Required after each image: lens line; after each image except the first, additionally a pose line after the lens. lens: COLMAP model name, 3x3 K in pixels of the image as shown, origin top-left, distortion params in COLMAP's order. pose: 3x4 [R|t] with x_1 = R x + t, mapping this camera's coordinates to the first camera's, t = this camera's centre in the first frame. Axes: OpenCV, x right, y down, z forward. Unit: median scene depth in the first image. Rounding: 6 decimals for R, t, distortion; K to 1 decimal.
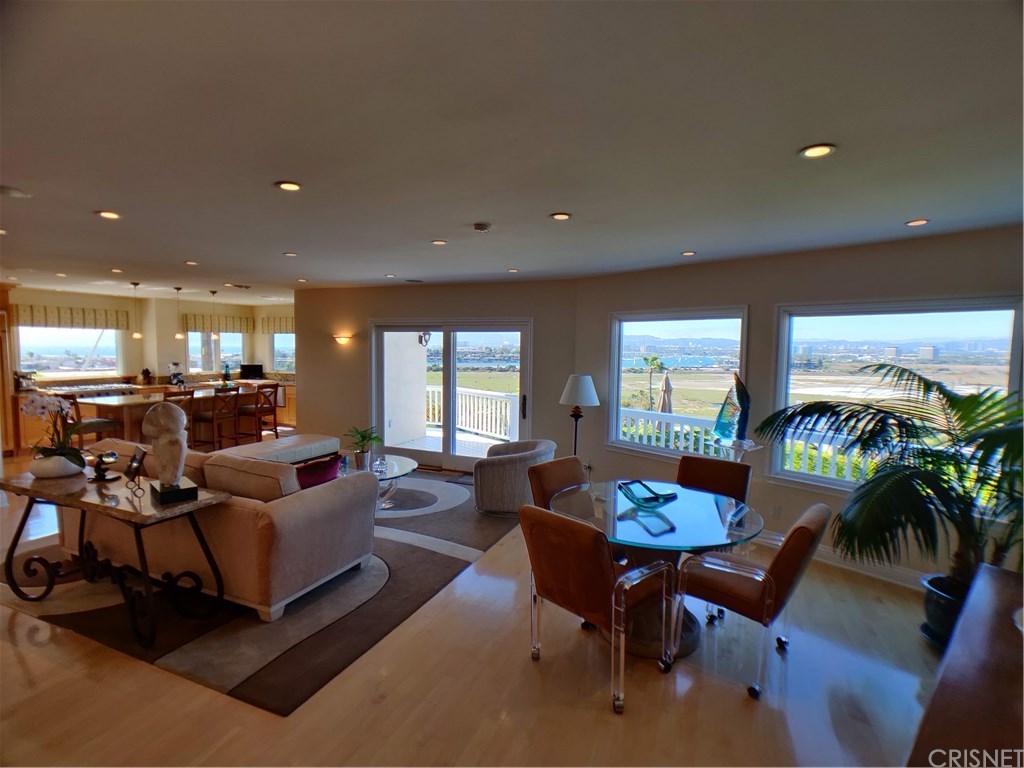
lens RADIAL K [[510.9, 0, 512.0], [0, 510.9, 384.0], [0, 0, 1]] dist [-0.069206, 0.038136]
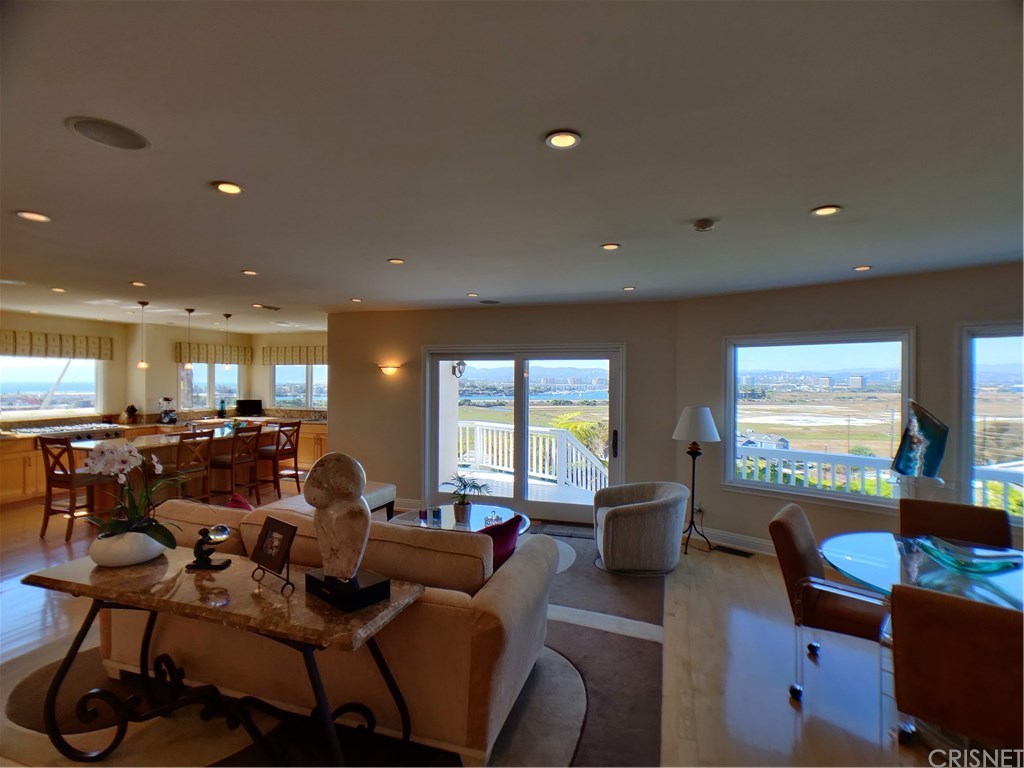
lens RADIAL K [[510.9, 0, 512.0], [0, 510.9, 384.0], [0, 0, 1]] dist [-0.069206, 0.038136]
pose [[0.995880, -0.008363, 0.090292, -0.210079], [0.014249, 0.997801, -0.064737, -0.003615], [-0.089552, 0.065757, 0.993809, 0.118591]]
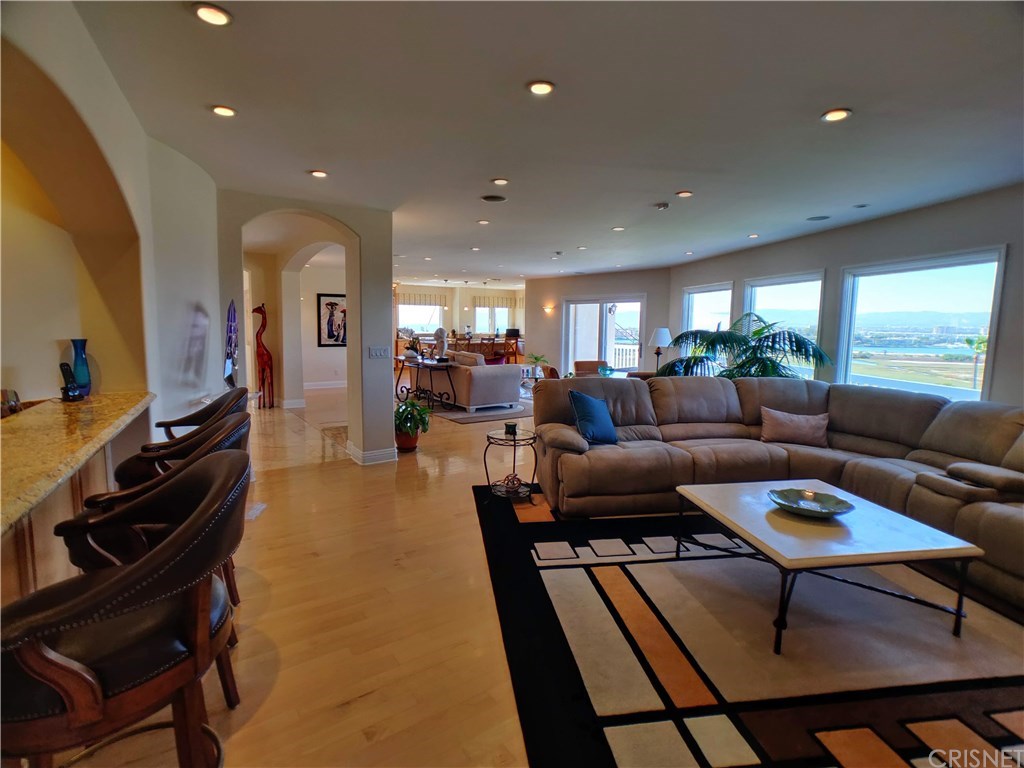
lens RADIAL K [[510.9, 0, 512.0], [0, 510.9, 384.0], [0, 0, 1]] dist [-0.069206, 0.038136]
pose [[0.849316, 0.060883, -0.524362, 0.462499], [-0.040063, 0.997896, 0.050975, 0.076161], [0.526363, -0.022286, 0.849968, -0.487946]]
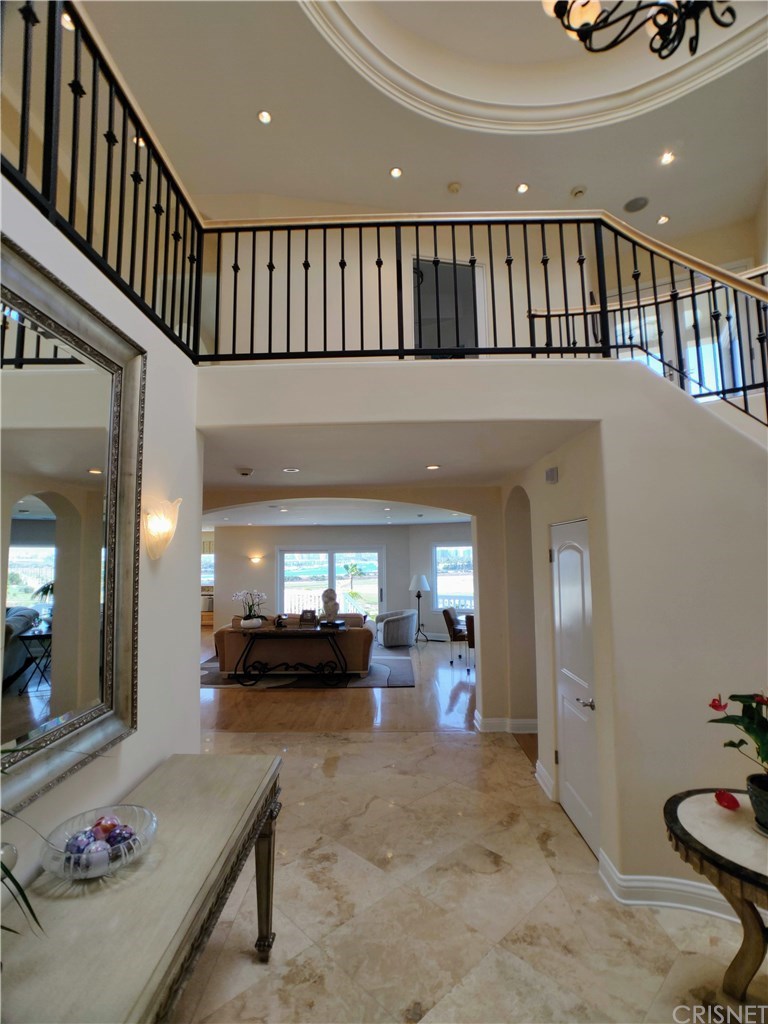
lens RADIAL K [[513.6, 0, 384.0], [0, 513.6, 512.0], [0, 0, 1]] dist [-0.081400, 0.049958]
pose [[0.931493, 0.003252, 0.363745, -0.553594], [0.053398, 0.987905, -0.145575, 0.017771], [-0.359819, 0.155026, 0.920053, -0.615115]]
